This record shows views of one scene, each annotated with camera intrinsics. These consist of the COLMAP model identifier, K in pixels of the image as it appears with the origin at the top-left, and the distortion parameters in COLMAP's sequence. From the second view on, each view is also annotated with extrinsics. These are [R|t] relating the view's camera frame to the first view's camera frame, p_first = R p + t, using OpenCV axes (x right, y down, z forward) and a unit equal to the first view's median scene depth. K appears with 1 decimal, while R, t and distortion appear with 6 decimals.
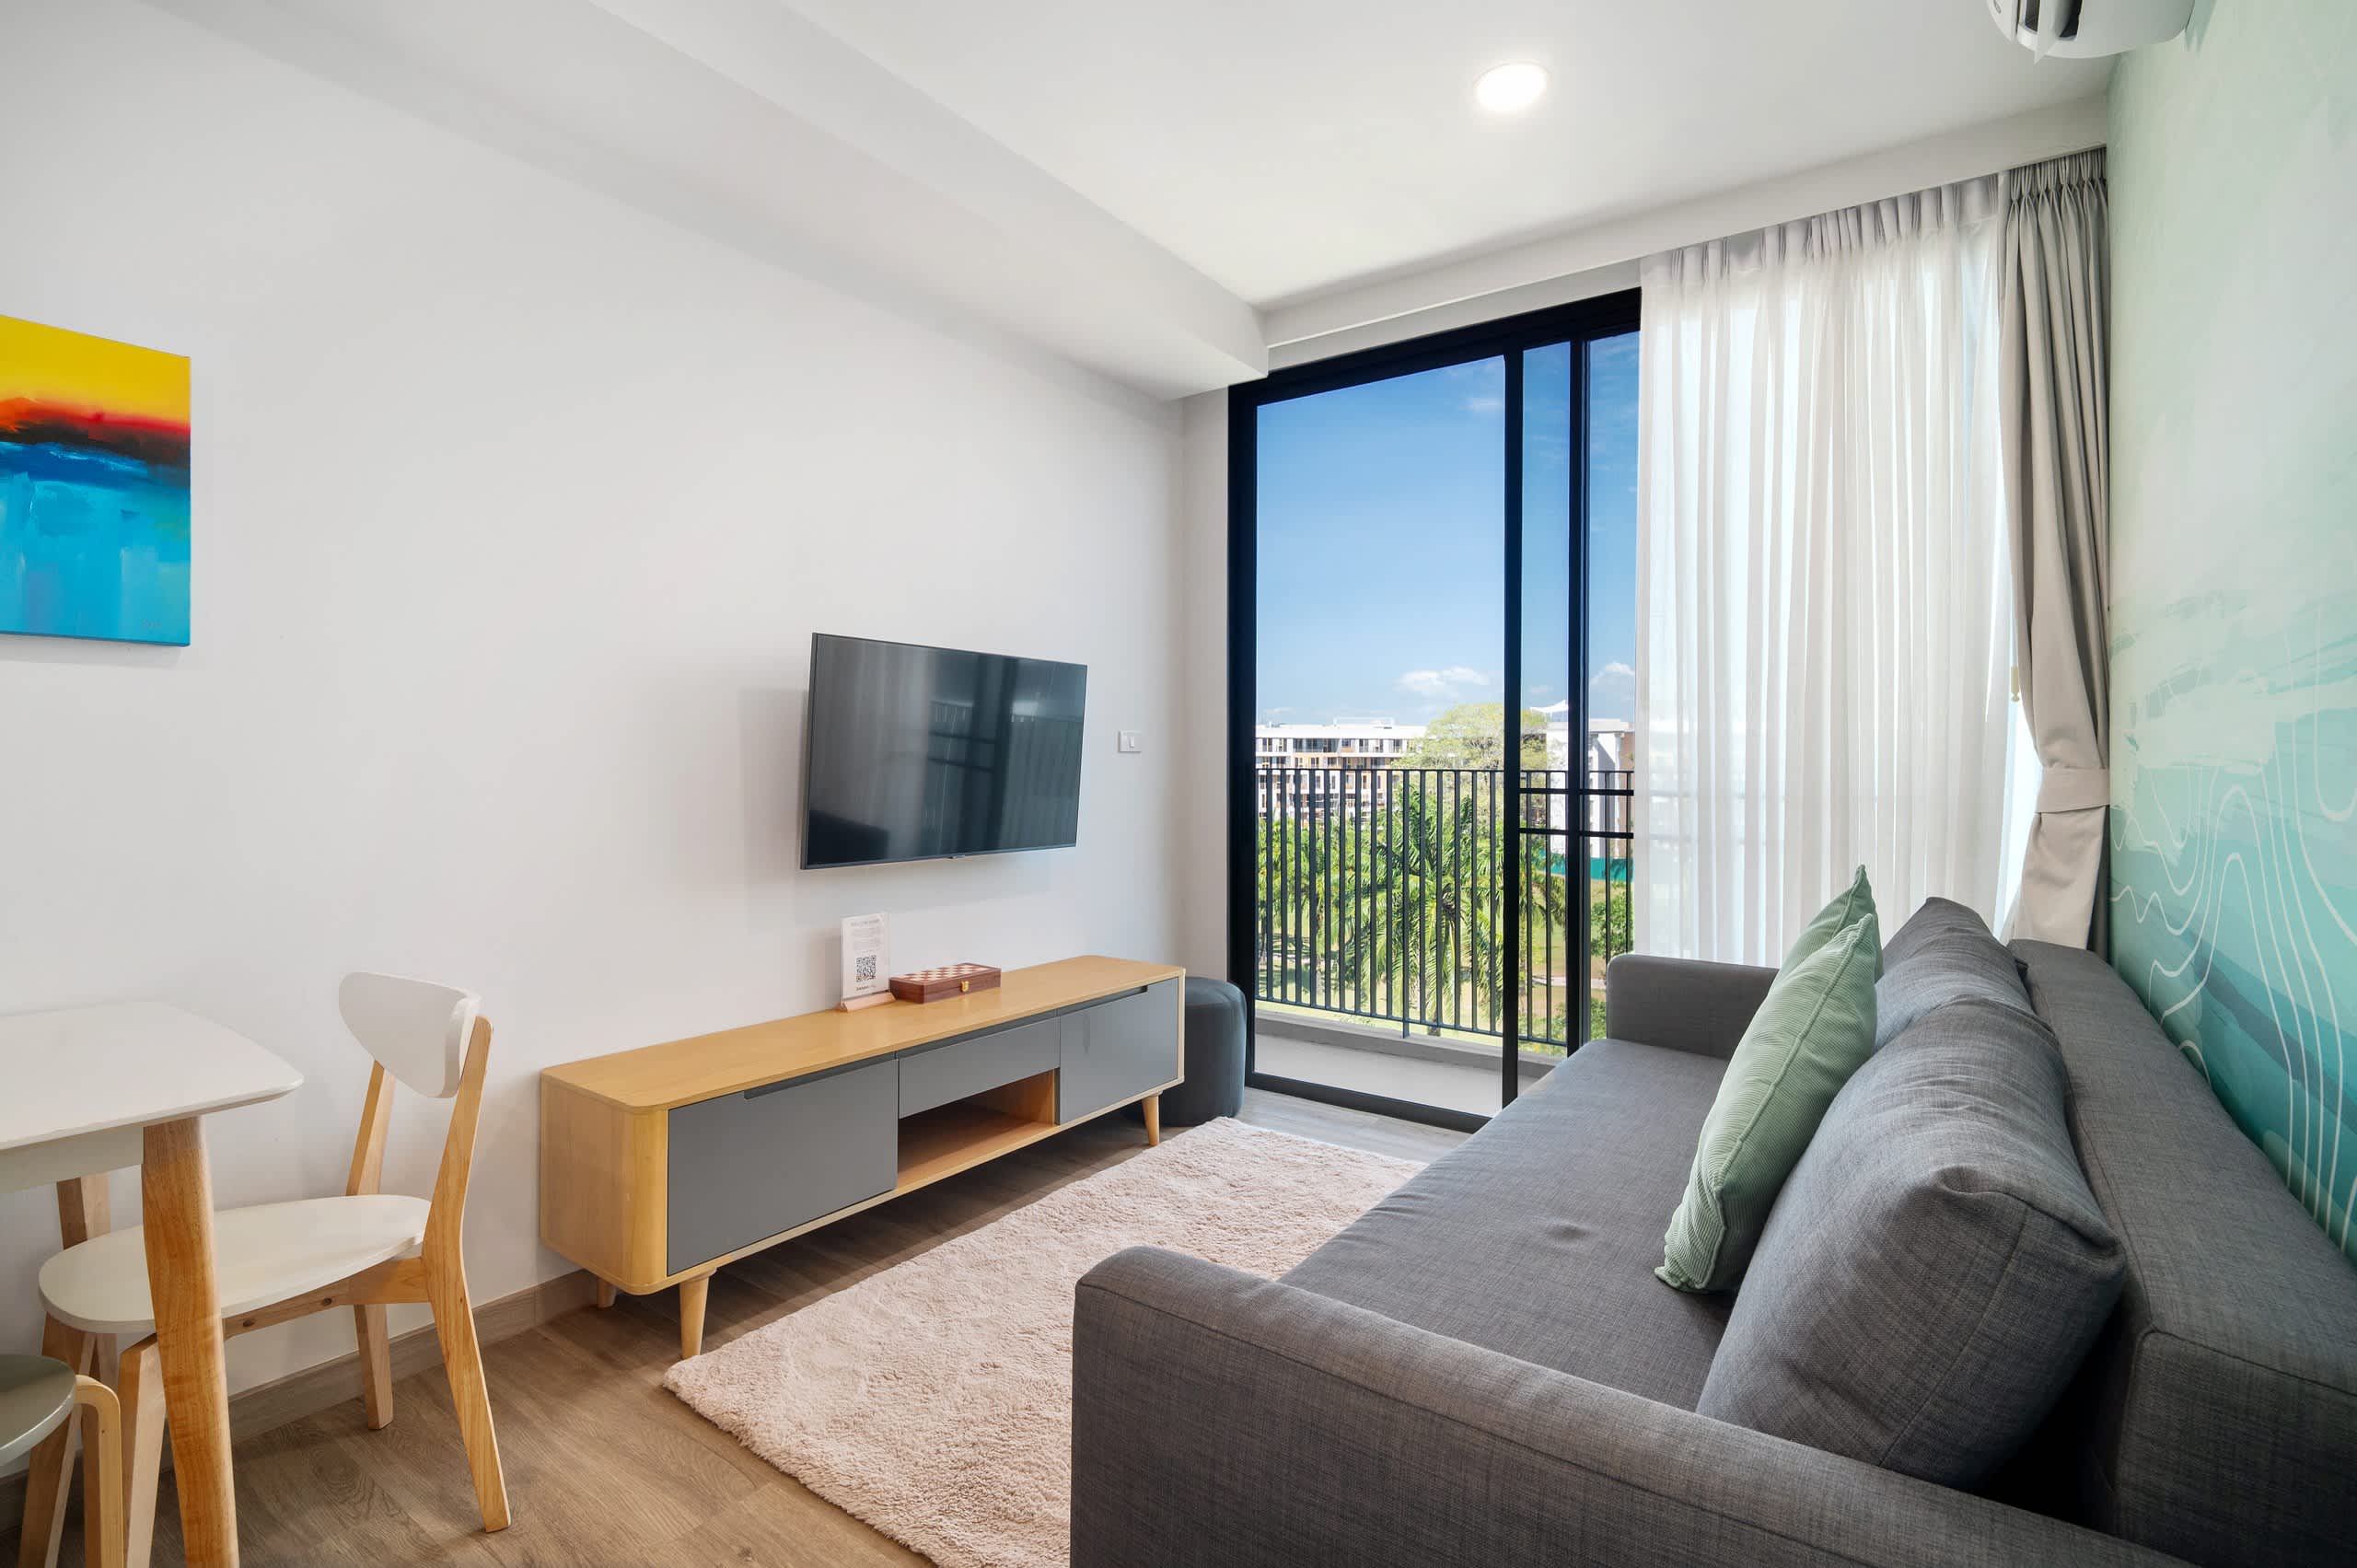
lens RADIAL K [[1126.4, 0, 1179.5], [0, 1126.4, 750.1], [0, 0, 1]] dist [-0.001827, -0.000147]
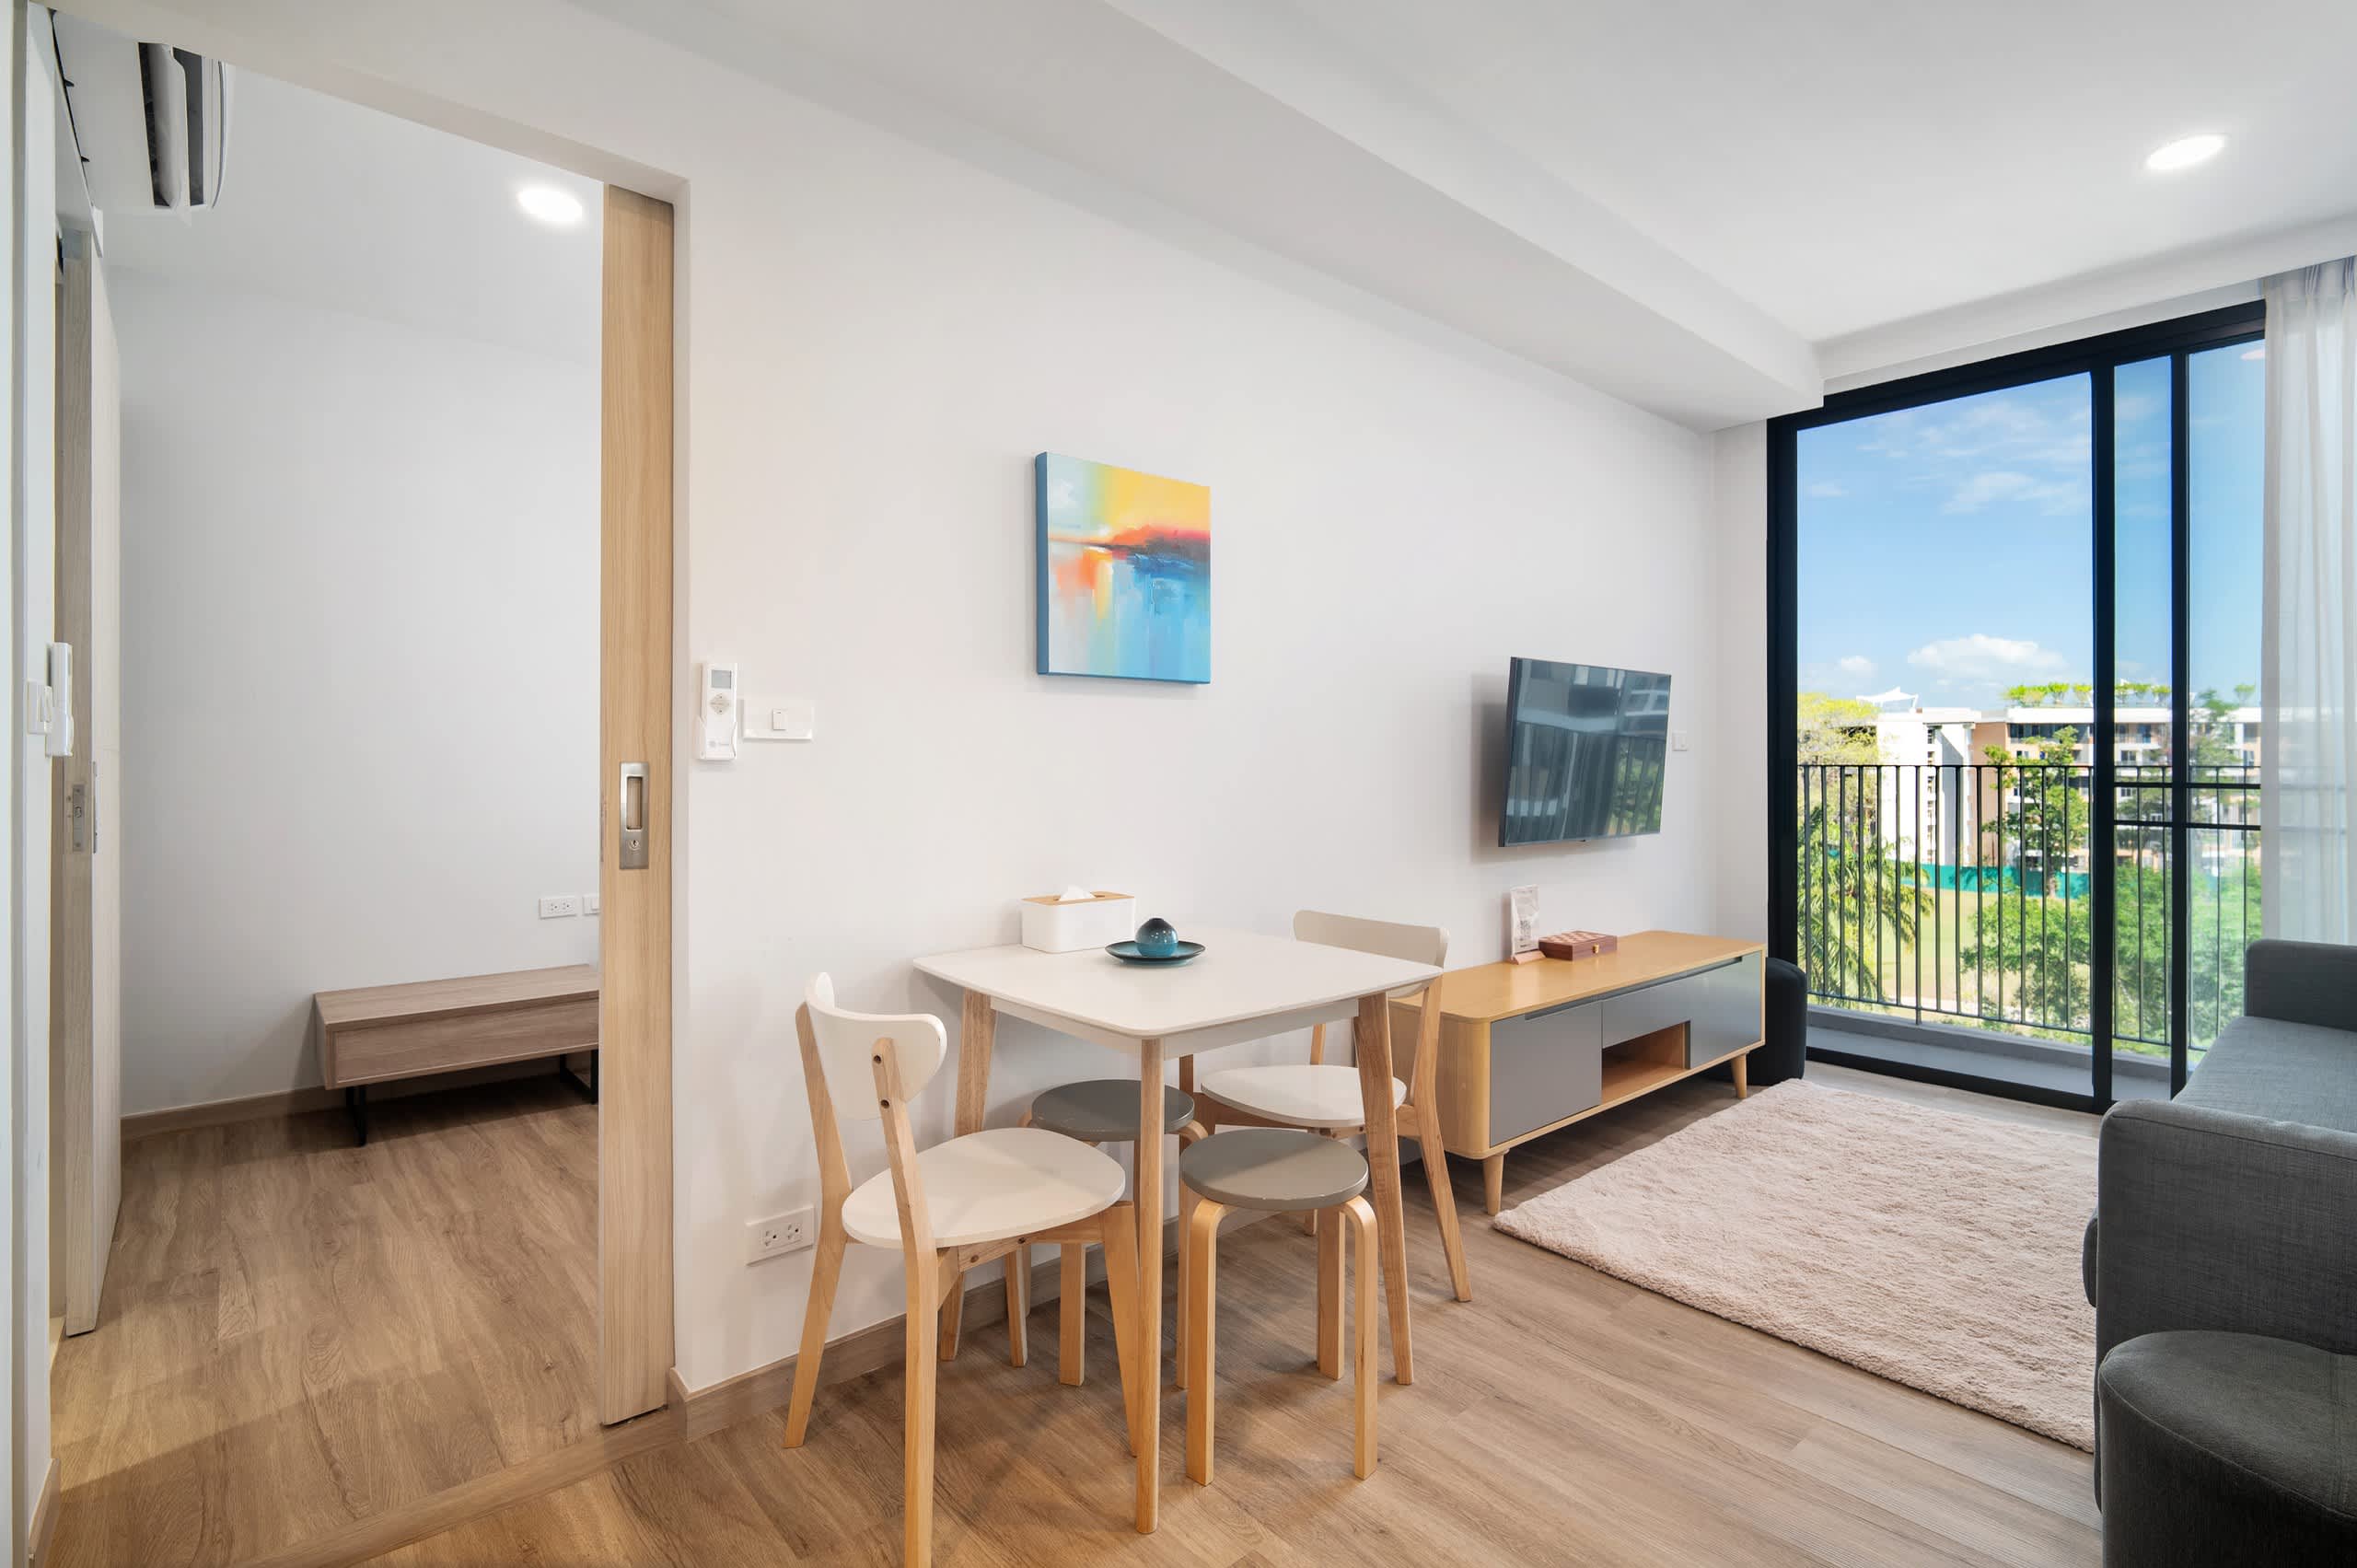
lens RADIAL K [[1126.4, 0, 1179.5], [0, 1126.4, 750.1], [0, 0, 1]] dist [-0.001827, -0.000147]
pose [[0.972025, -0.006460, -0.234790, -0.346295], [0.006973, 0.999975, 0.001356, -0.004578], [0.234775, -0.002955, 0.972045, -0.264384]]
